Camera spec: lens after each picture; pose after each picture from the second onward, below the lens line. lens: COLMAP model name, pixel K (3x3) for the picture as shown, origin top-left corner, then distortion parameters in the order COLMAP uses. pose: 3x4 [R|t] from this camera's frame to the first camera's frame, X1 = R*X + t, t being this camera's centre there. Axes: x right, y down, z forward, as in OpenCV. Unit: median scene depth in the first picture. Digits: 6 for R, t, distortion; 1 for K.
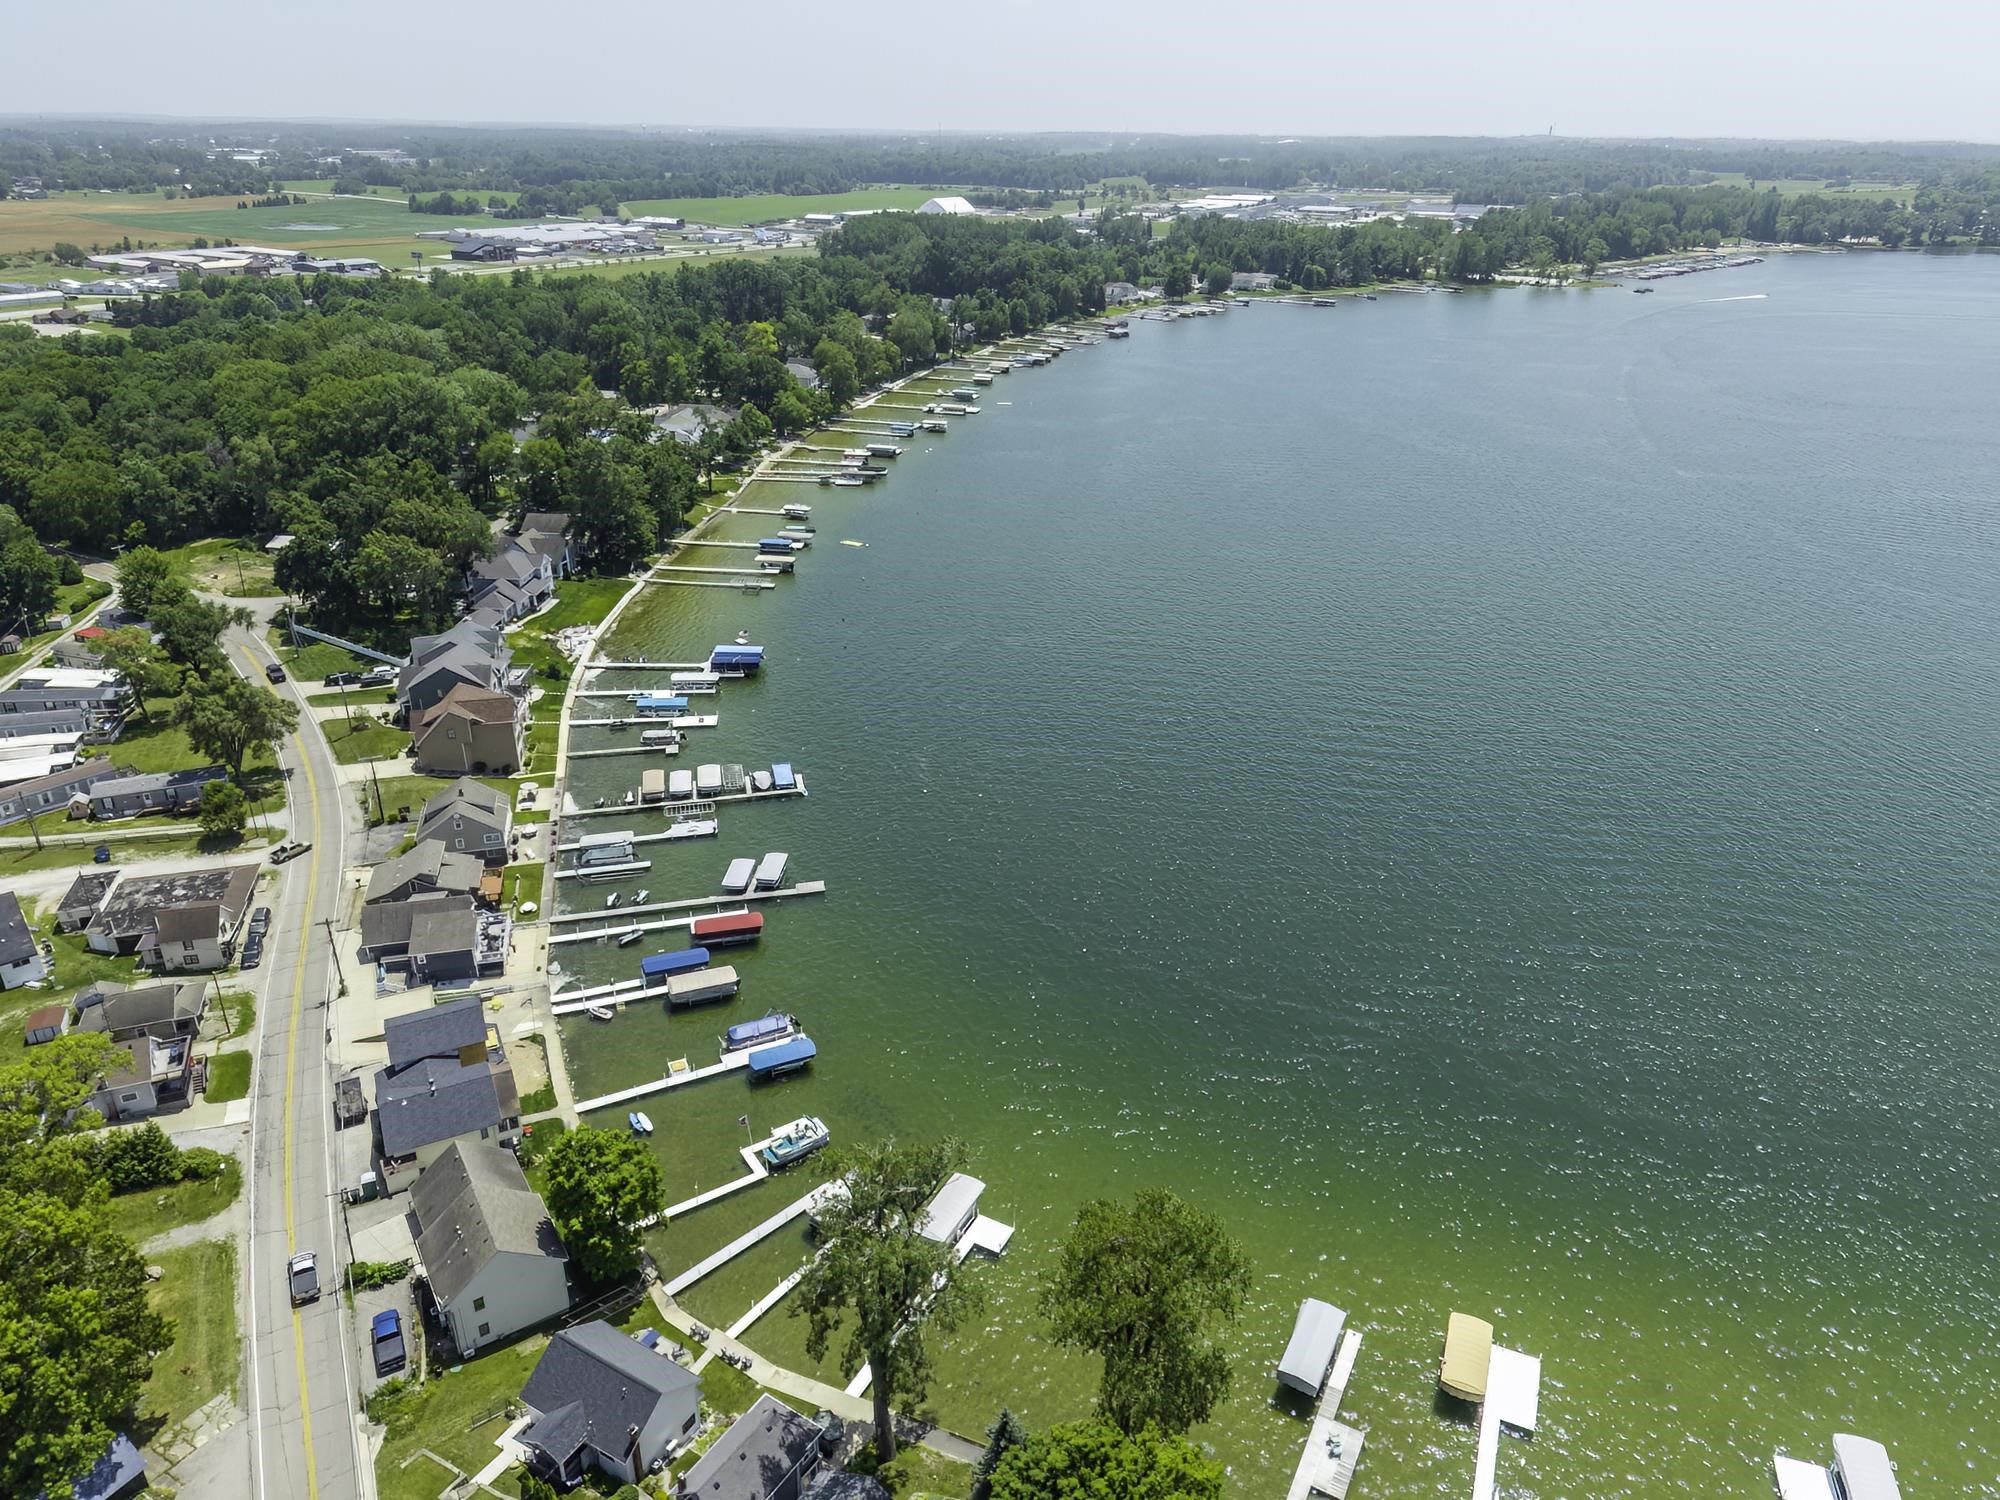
lens RADIAL K [[1335.3, 0, 1003.7], [0, 1335.3, 737.9], [0, 0, 1]] dist [0.042378, -0.028510]
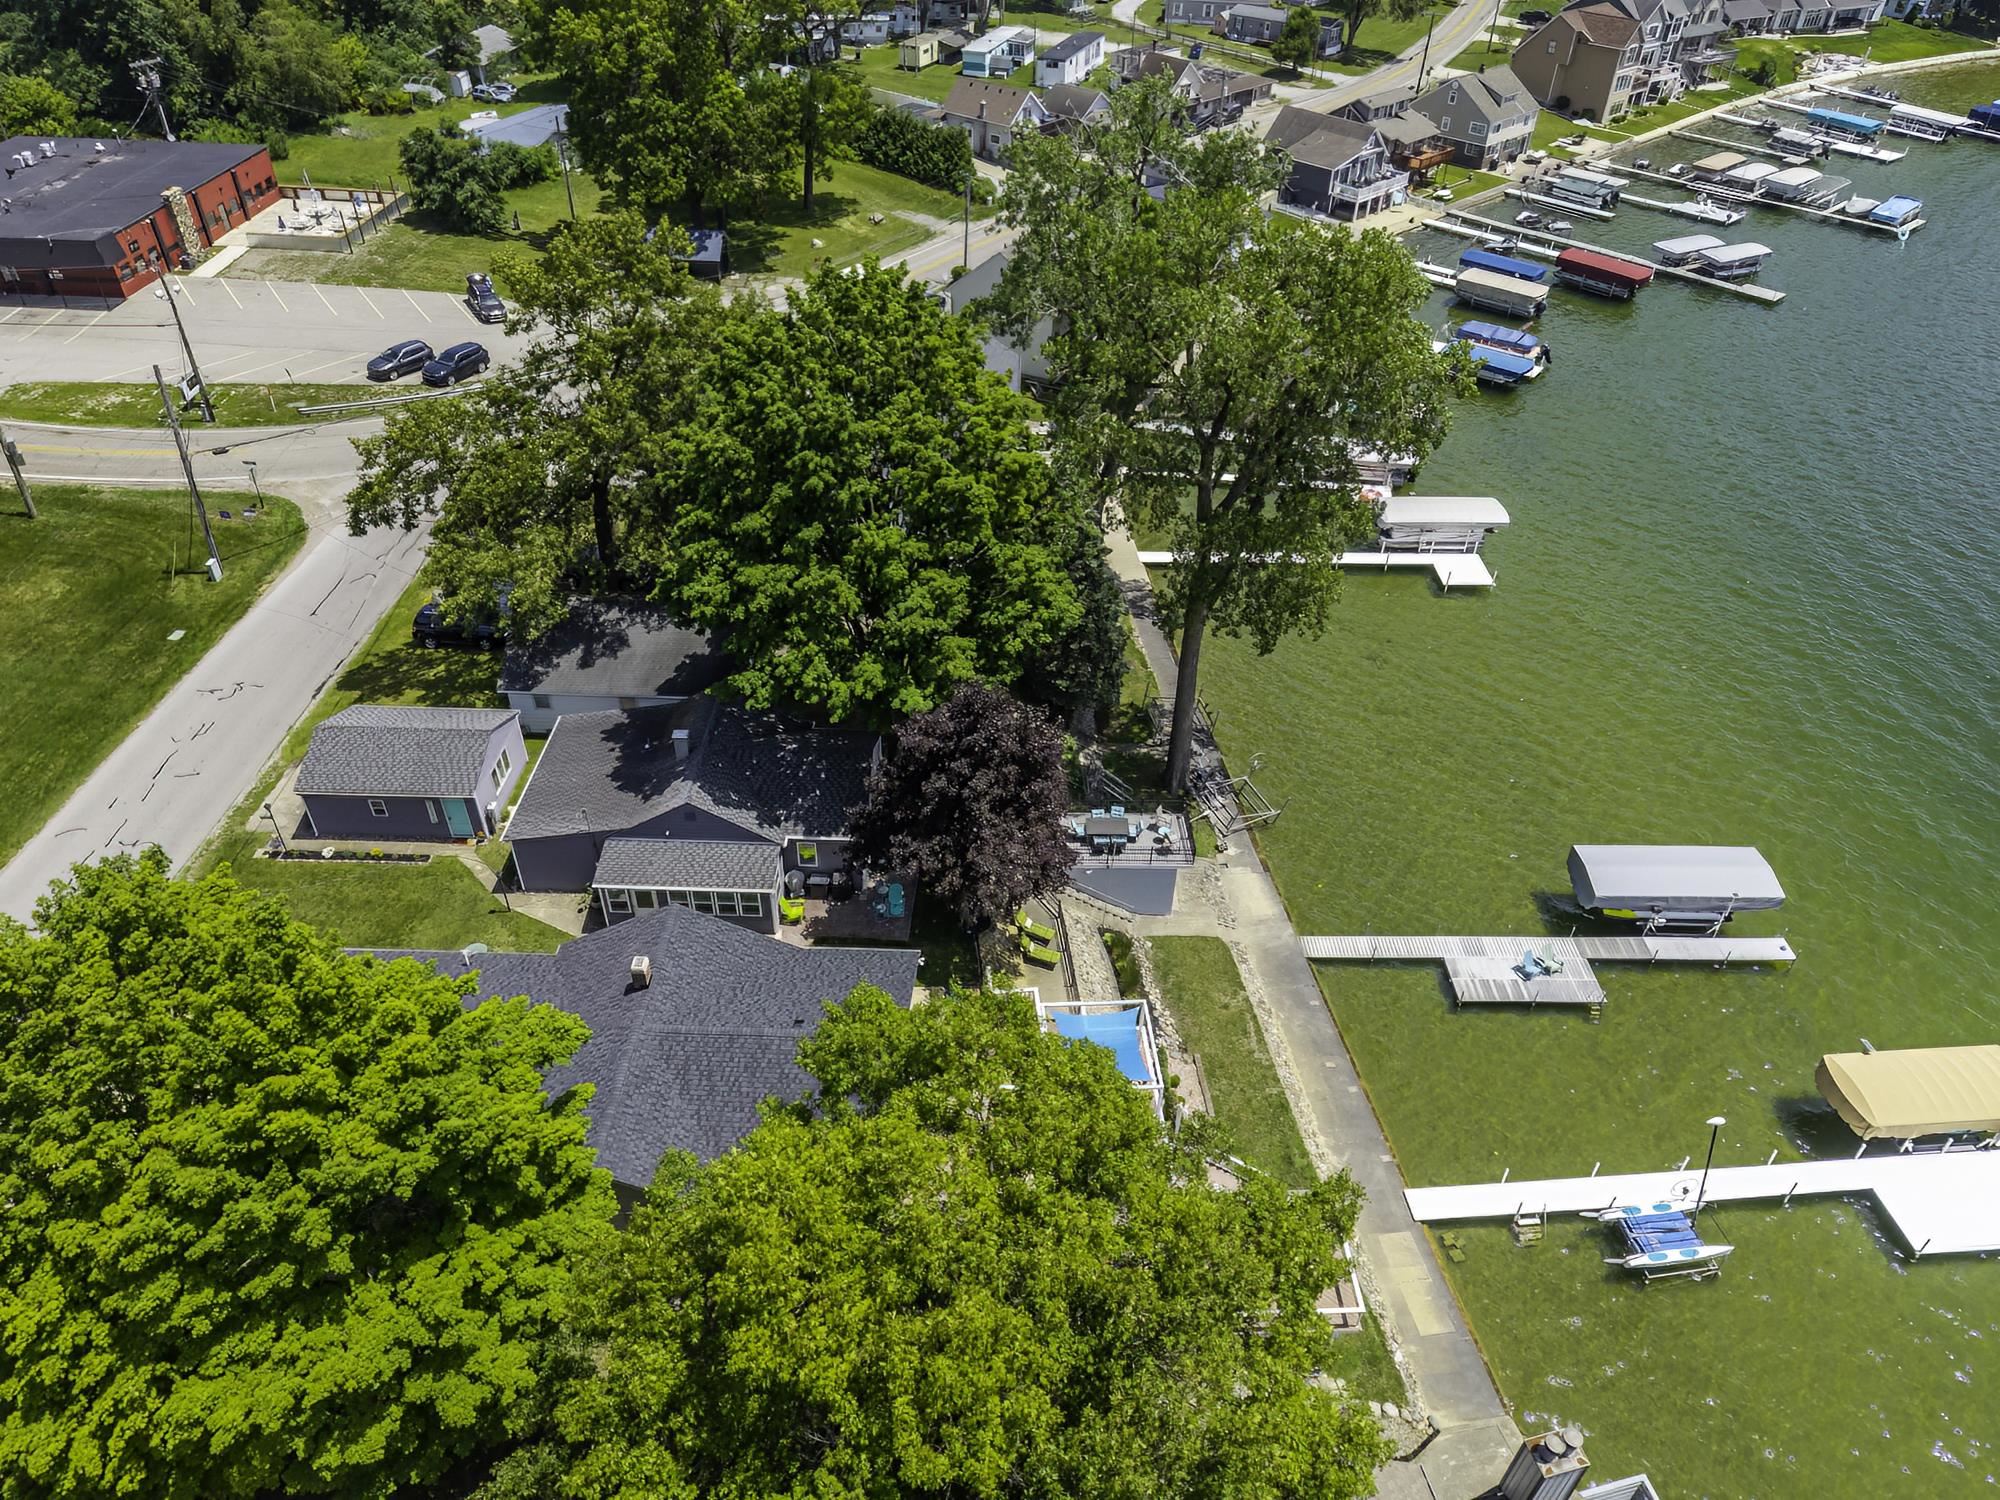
lens RADIAL K [[1329.0, 0, 1005.3], [0, 1329.0, 751.5], [0, 0, 1]] dist [0.038424, -0.022172]
pose [[0.484391, 0.543630, -0.685443, 0.105732], [-0.376276, 0.836785, 0.397752, 0.070259], [0.789798, 0.065248, 0.609886, 0.107381]]
